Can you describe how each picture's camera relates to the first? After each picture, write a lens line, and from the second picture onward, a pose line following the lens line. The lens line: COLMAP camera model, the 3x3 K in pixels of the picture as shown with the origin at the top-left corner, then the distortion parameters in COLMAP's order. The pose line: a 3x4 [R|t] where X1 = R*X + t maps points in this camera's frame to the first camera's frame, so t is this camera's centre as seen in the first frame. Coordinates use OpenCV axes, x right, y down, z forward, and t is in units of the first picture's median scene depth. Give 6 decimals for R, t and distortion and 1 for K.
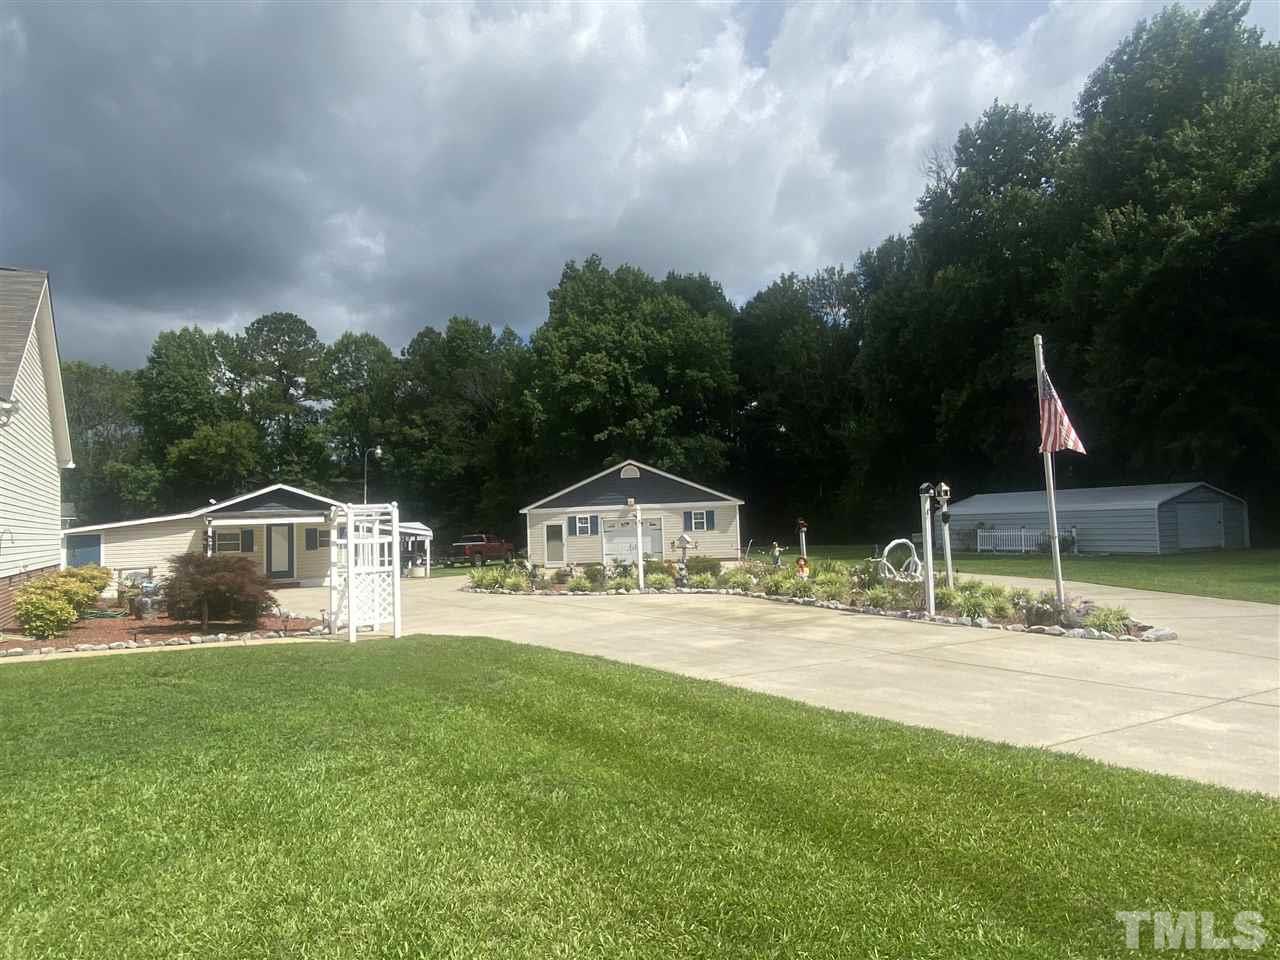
lens RADIAL K [[787.6, 0, 638.0], [0, 787.6, 485.8], [0, 0, 1]] dist [0.030004, -0.005156]
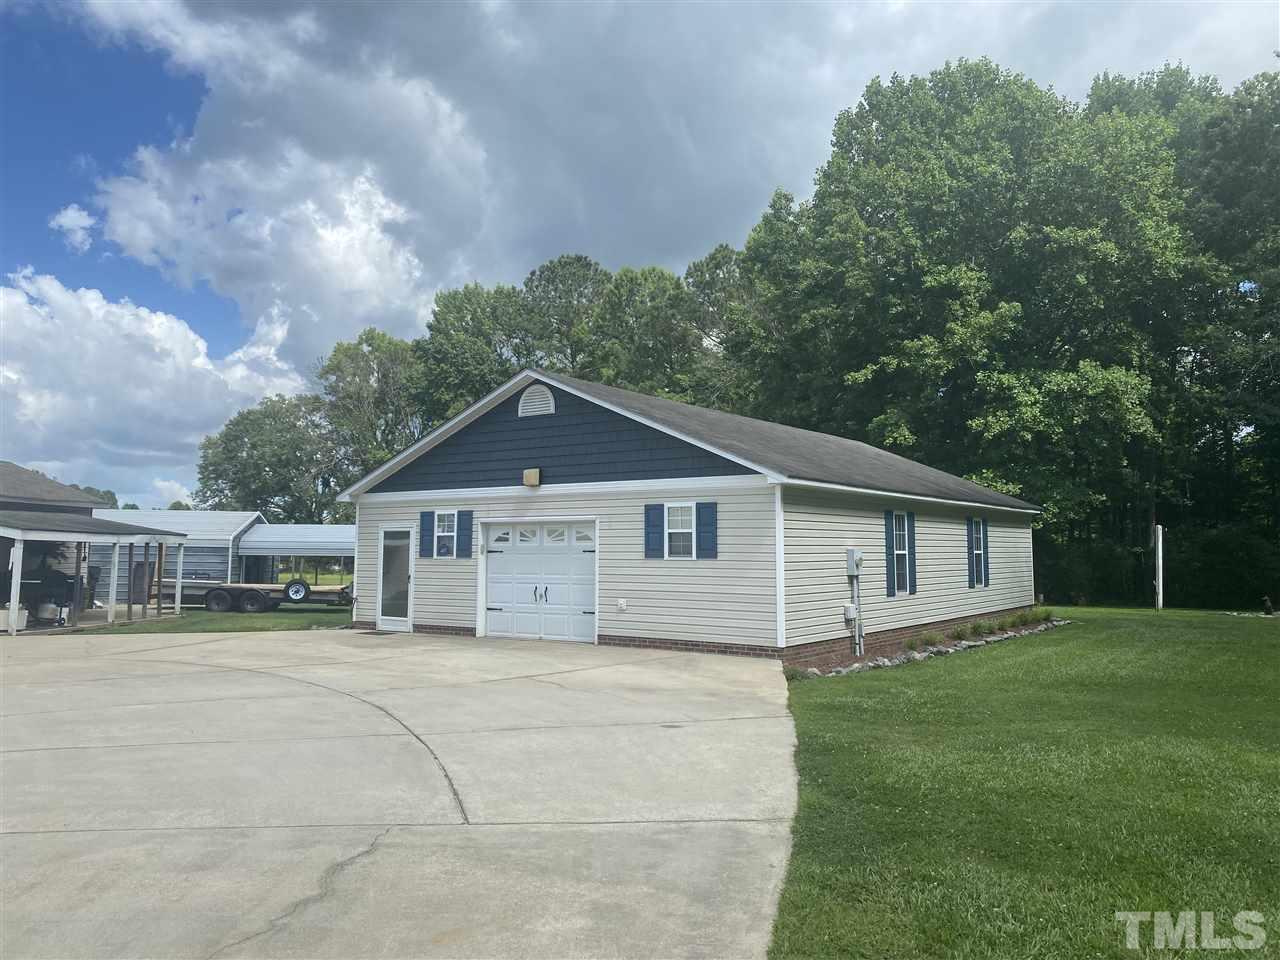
lens RADIAL K [[977.9, 0, 630.7], [0, 977.9, 462.8], [0, 0, 1]] dist [0.064304, -0.083220]
pose [[0.835256, -0.004706, -0.549841, 0.296824], [-0.014603, 0.999421, -0.030738, 0.027313], [0.549667, 0.033704, 0.834704, 0.619626]]
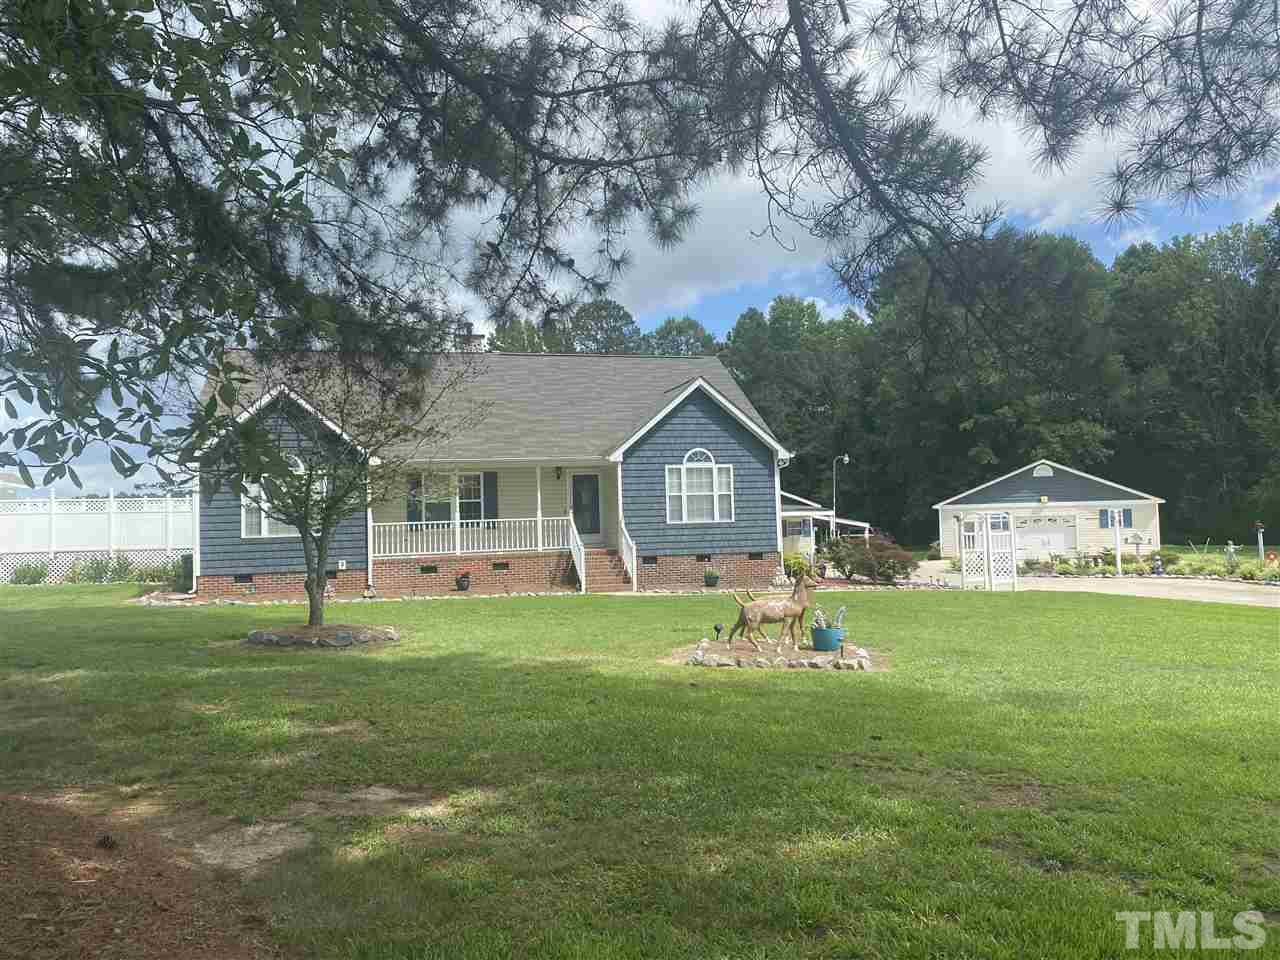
lens RADIAL K [[977.9, 0, 637.3], [0, 977.9, 475.1], [0, 0, 1]] dist [0.064304, -0.083220]
pose [[0.961809, 0.002693, -0.273710, -0.172302], [0.000016, 0.999951, 0.009895, -0.025626], [0.273723, -0.009521, 0.961761, -0.426848]]
